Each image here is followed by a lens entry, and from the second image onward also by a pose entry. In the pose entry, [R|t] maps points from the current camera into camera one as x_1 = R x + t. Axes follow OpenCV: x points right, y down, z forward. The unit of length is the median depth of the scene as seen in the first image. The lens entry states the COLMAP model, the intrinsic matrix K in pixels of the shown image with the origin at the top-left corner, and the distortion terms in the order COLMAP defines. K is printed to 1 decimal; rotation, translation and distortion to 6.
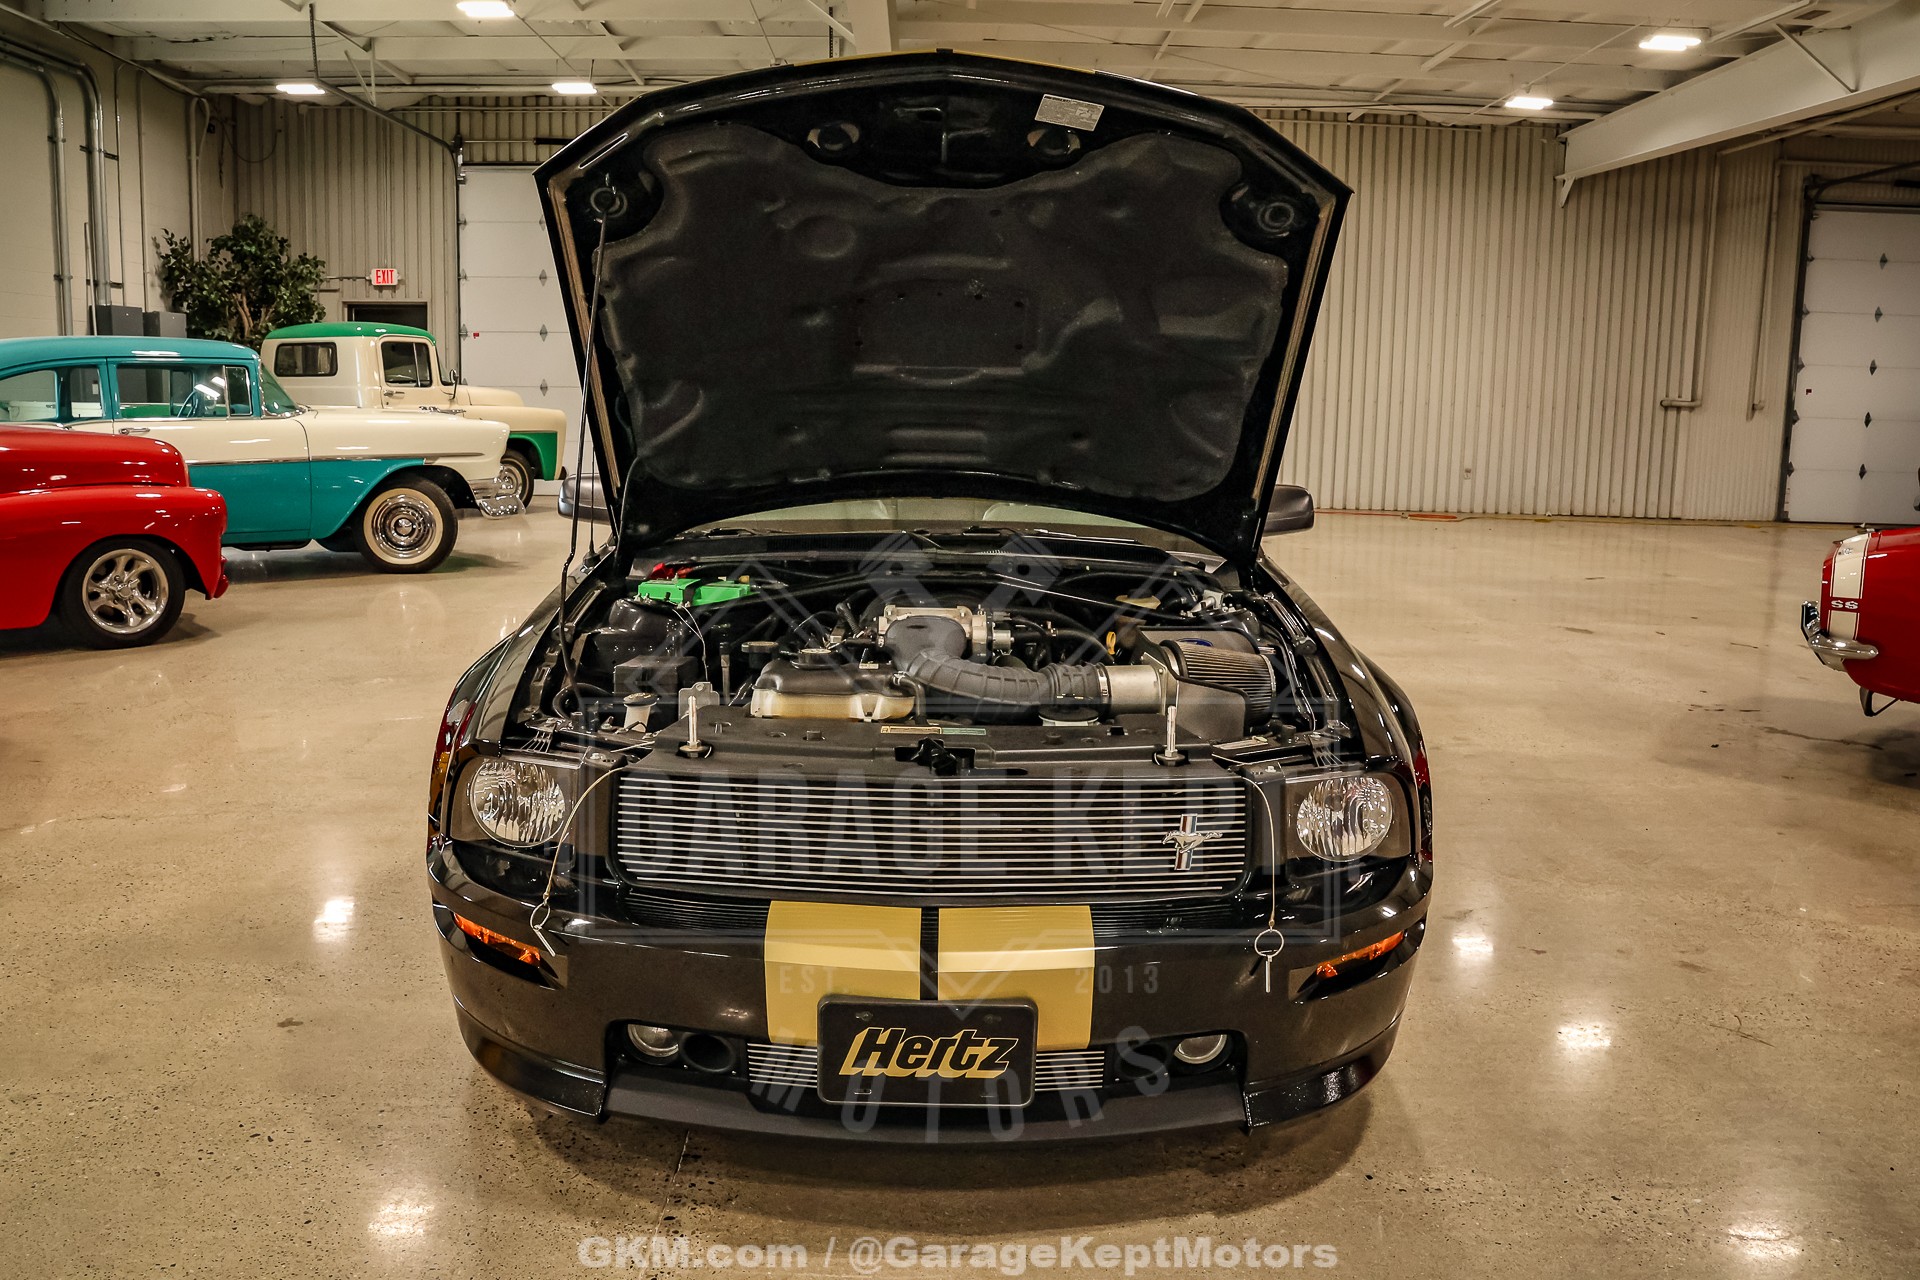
lens RADIAL K [[1589.1, 0, 940.6], [0, 1589.1, 639.5], [0, 0, 1]] dist [-0.122974, 0.052940]
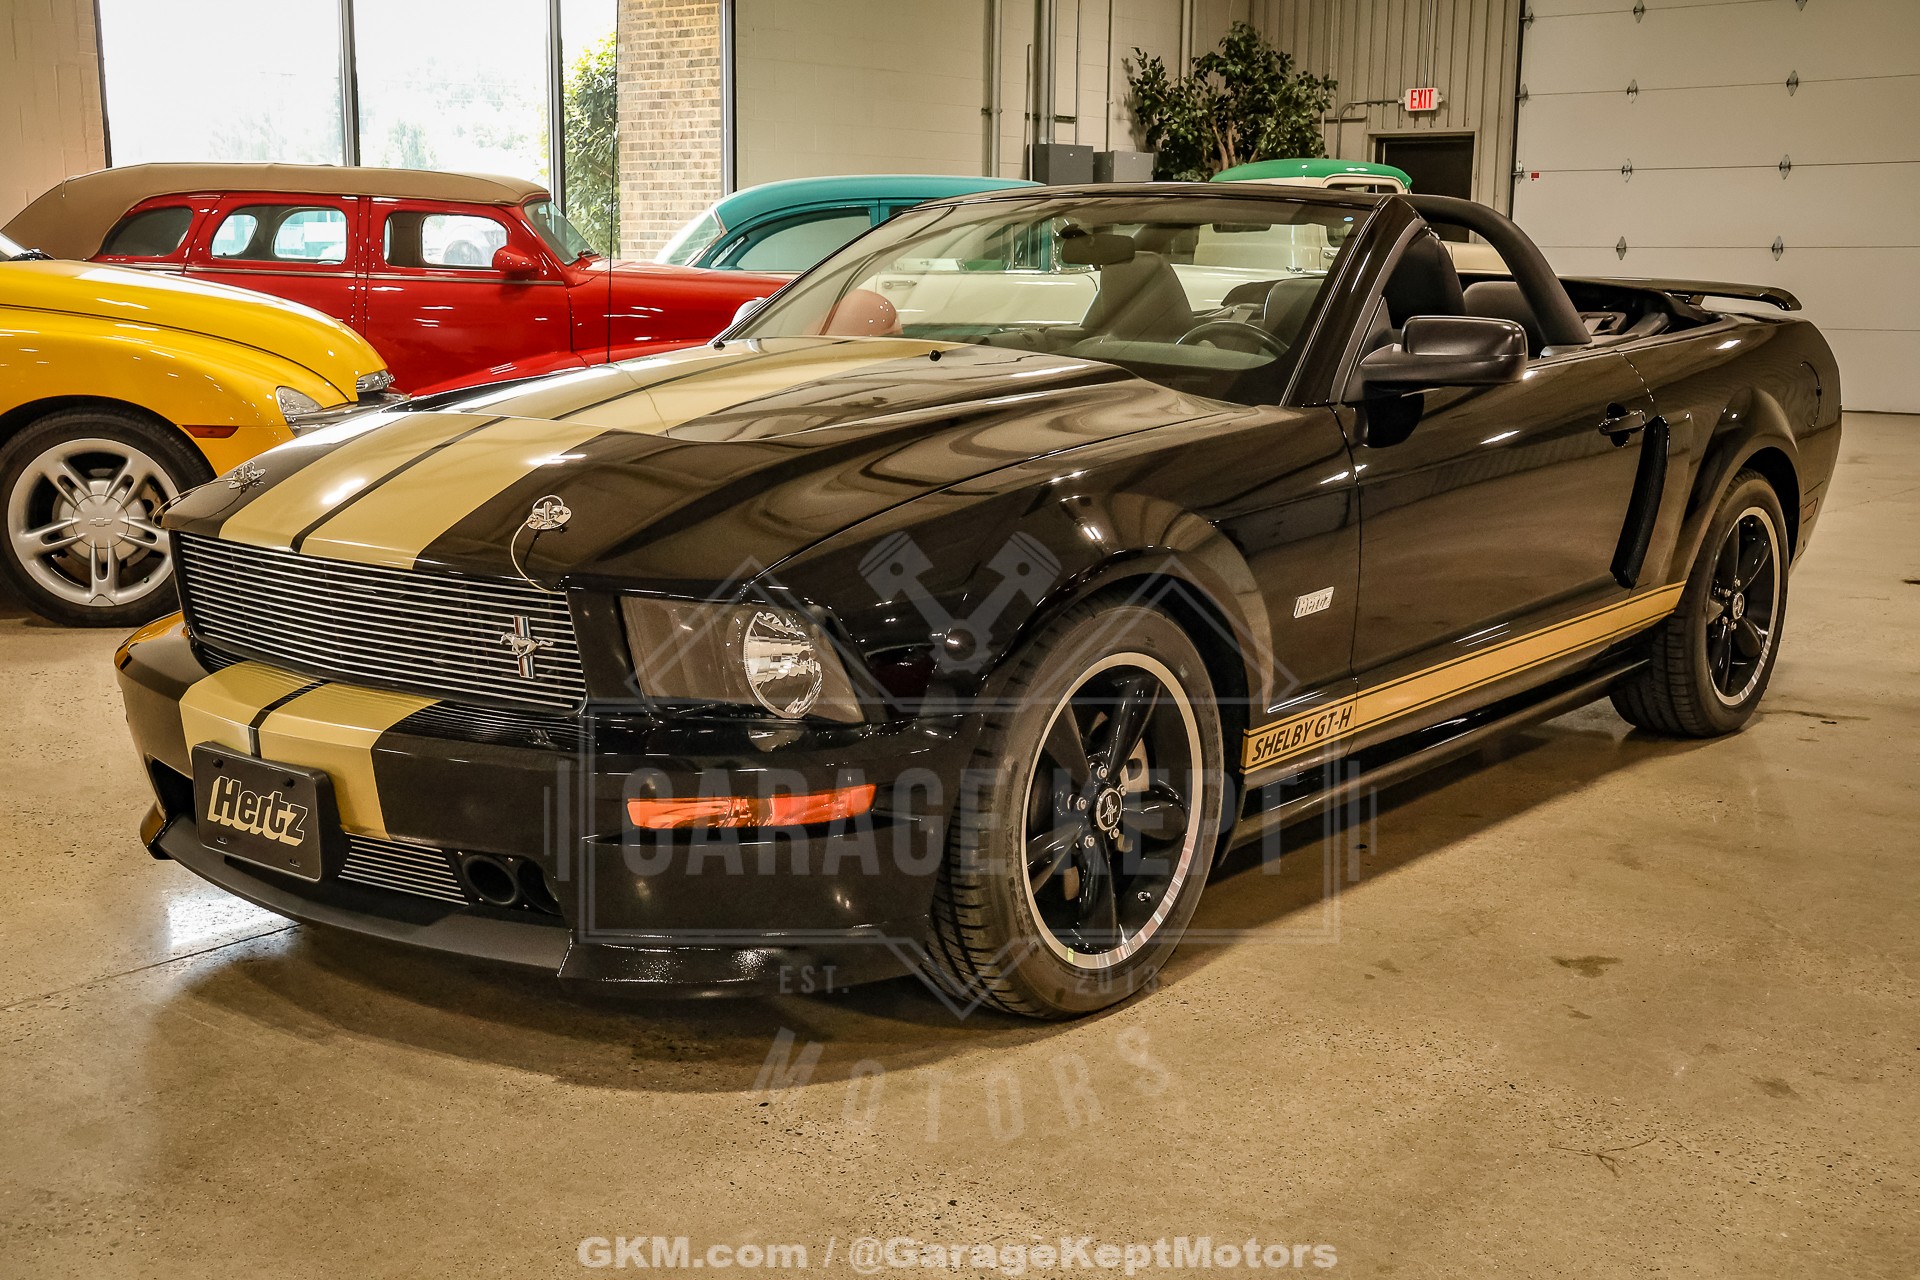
lens RADIAL K [[2194.9, 0, 947.4], [0, 2194.9, 644.2], [0, 0, 1]] dist [0.054695, 0.000000]
pose [[0.776884, 0.102059, -0.621317, 0.194720], [-0.095547, 0.994457, 0.043882, 0.007778], [0.622352, 0.025274, 0.782330, 0.024335]]
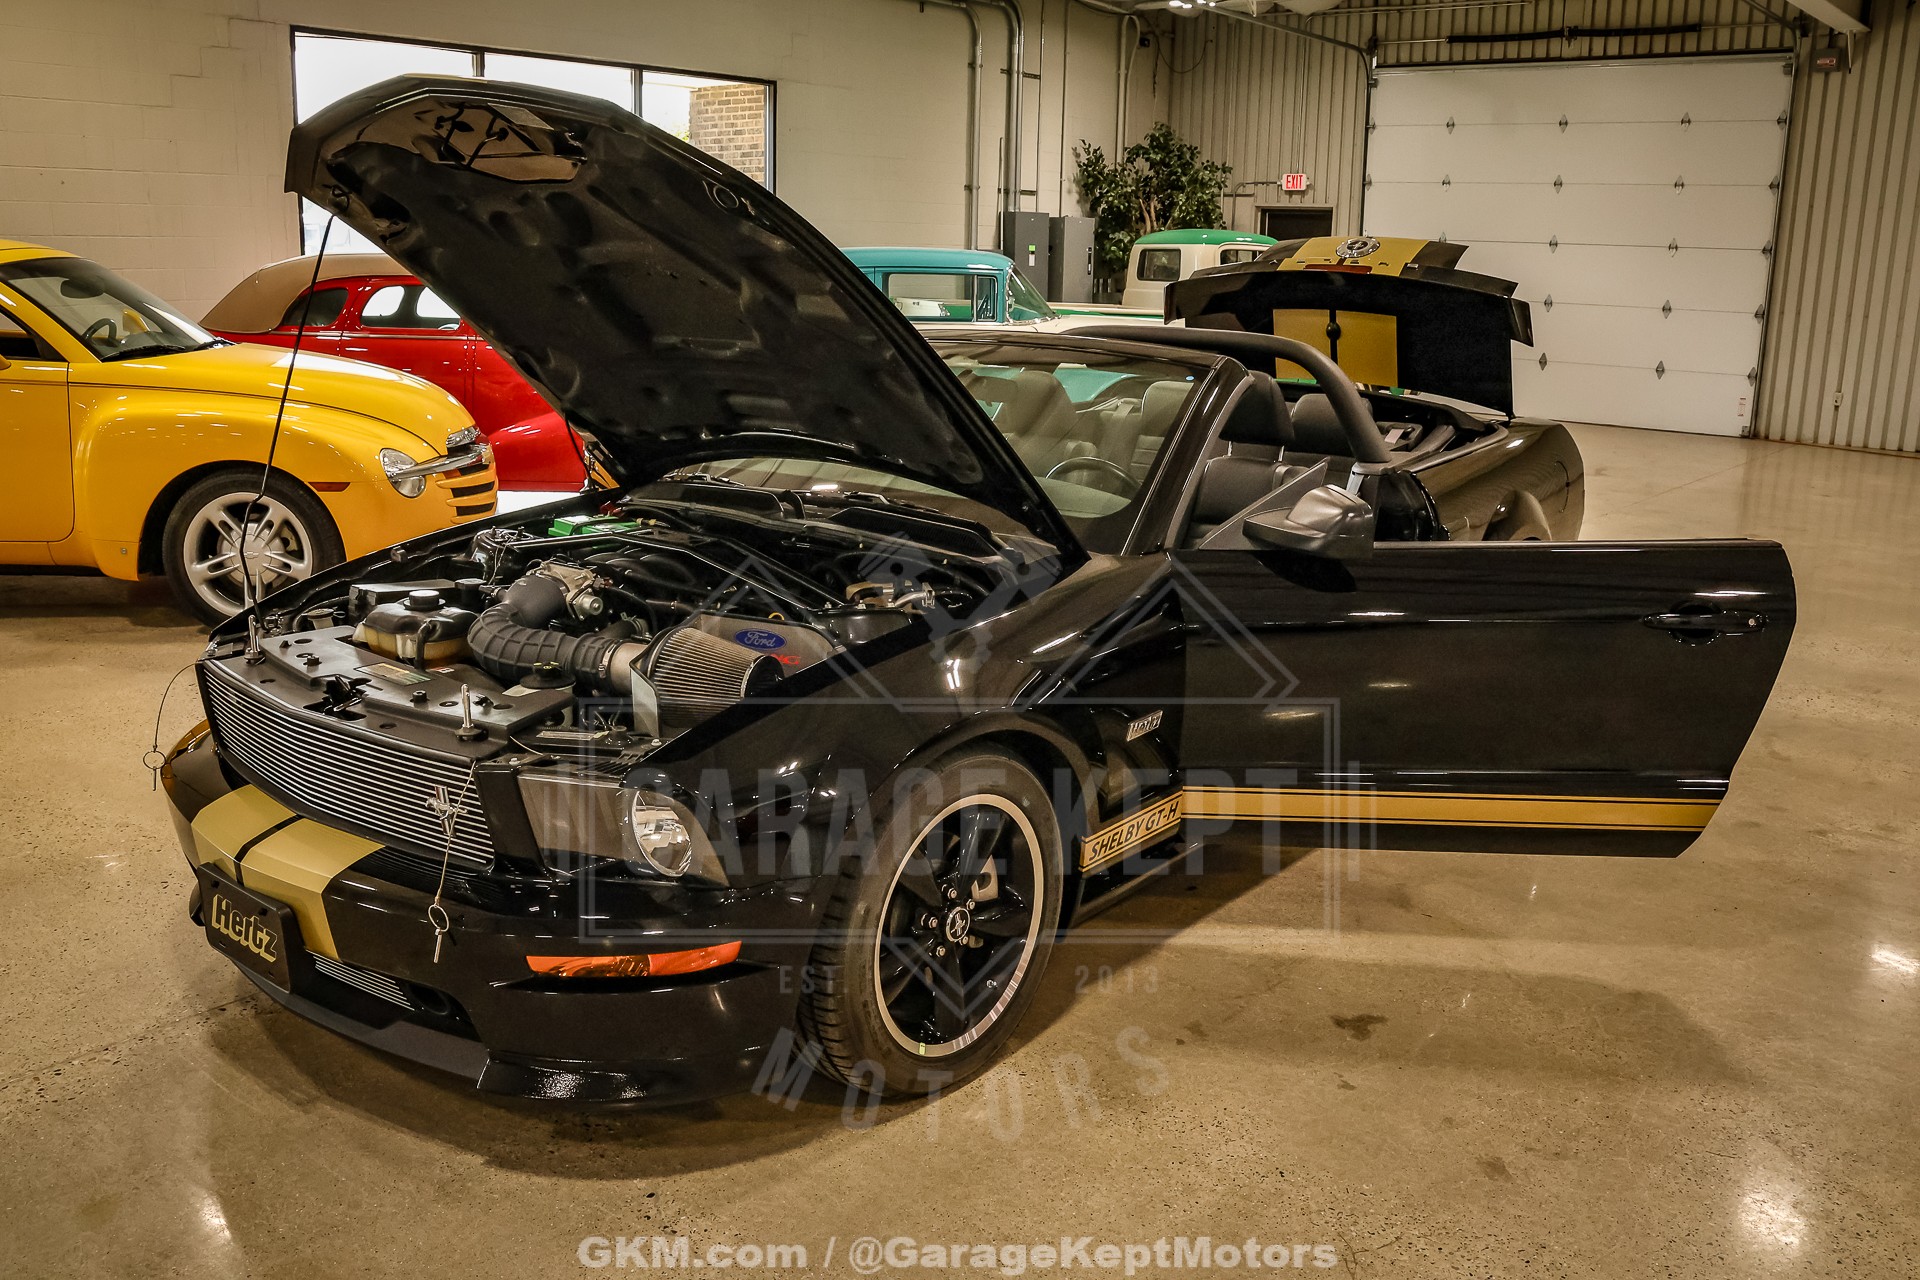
lens RADIAL K [[1589.1, 0, 960.7], [0, 1589.1, 656.4], [0, 0, 1]] dist [-0.122974, 0.052940]
pose [[0.776200, 0.152961, -0.611651, 0.181041], [-0.105221, 0.987946, 0.113536, -0.022826], [0.621645, -0.023768, 0.782938, 0.064620]]
